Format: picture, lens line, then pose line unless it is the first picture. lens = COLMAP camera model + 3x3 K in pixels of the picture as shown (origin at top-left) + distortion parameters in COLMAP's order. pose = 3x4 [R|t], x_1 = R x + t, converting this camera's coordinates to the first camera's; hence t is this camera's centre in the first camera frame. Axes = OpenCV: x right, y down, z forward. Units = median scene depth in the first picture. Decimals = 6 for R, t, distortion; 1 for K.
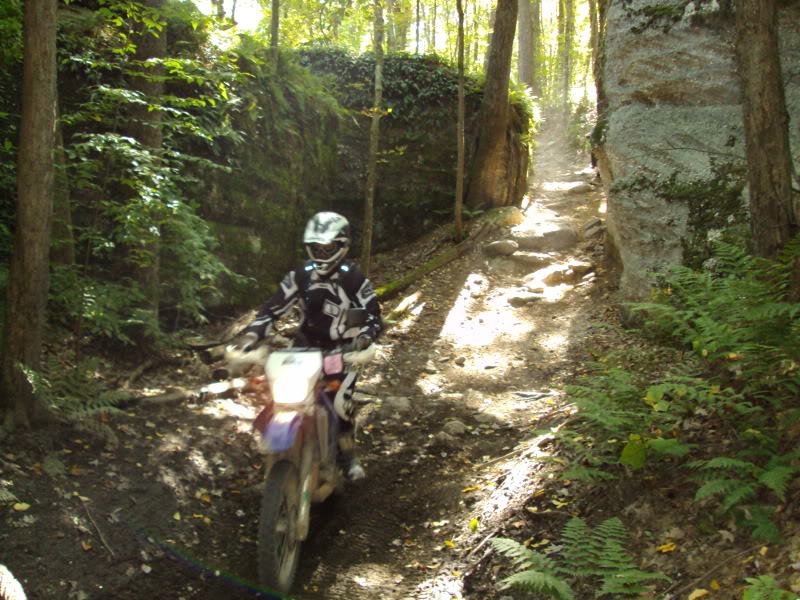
lens RADIAL K [[775.0, 0, 378.6], [0, 775.0, 301.0], [0, 0, 1]] dist [-0.118994, 0.077665]
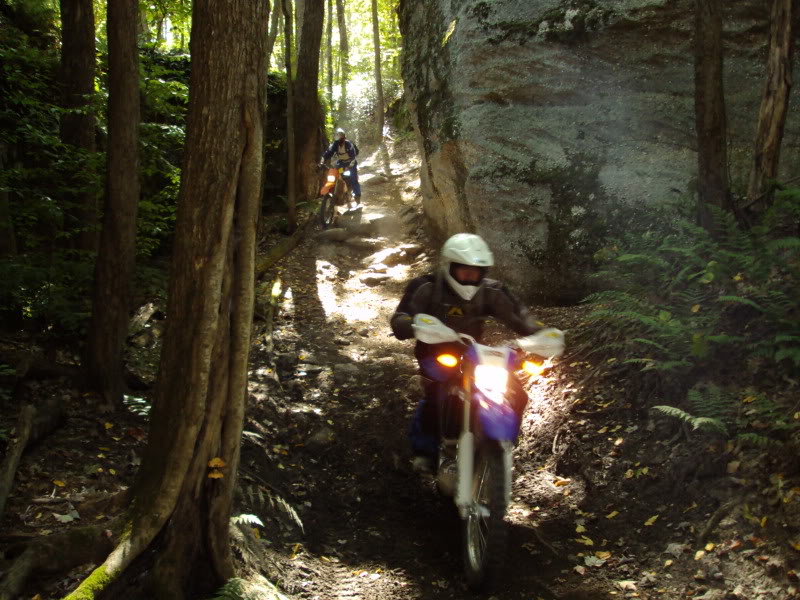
lens RADIAL K [[775.0, 0, 378.6], [0, 775.0, 301.0], [0, 0, 1]] dist [-0.118994, 0.077665]
pose [[0.936892, -0.067198, 0.343100, -0.282125], [0.066043, 0.997703, 0.015064, 0.018701], [-0.343325, 0.008546, 0.939178, -0.060635]]
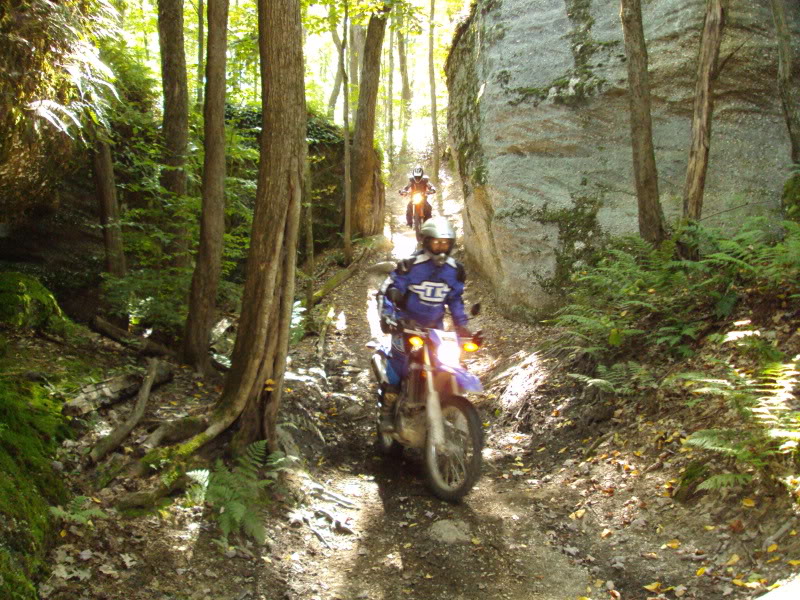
lens RADIAL K [[775.0, 0, 378.6], [0, 775.0, 301.0], [0, 0, 1]] dist [-0.118994, 0.077665]
pose [[0.963787, -0.038992, 0.263807, -0.310933], [0.051431, 0.997859, -0.040409, 0.057999], [-0.261666, 0.052513, 0.963729, -0.312545]]
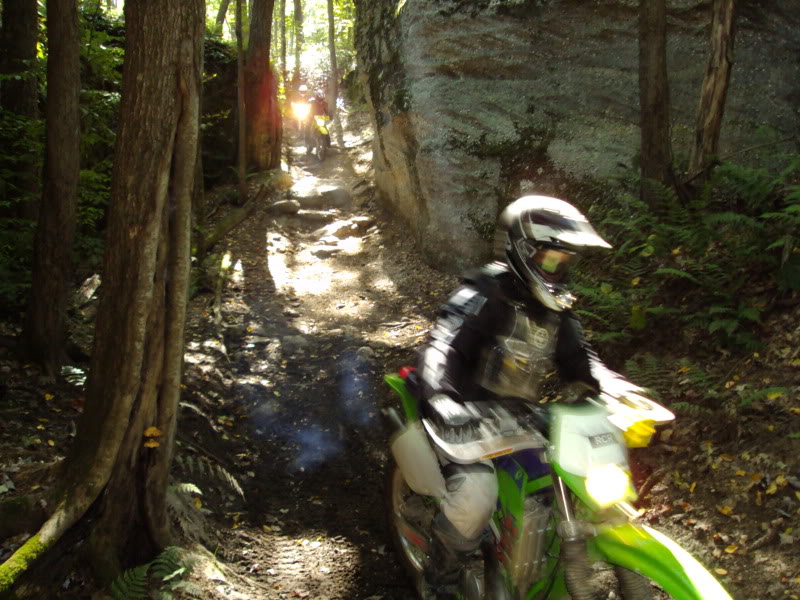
lens RADIAL K [[775.0, 0, 378.6], [0, 775.0, 301.0], [0, 0, 1]] dist [-0.118994, 0.077665]
pose [[0.915608, -0.076888, 0.394652, -0.274929], [0.060827, 0.996737, 0.053068, 0.021013], [-0.397445, -0.024583, 0.917297, -0.065272]]
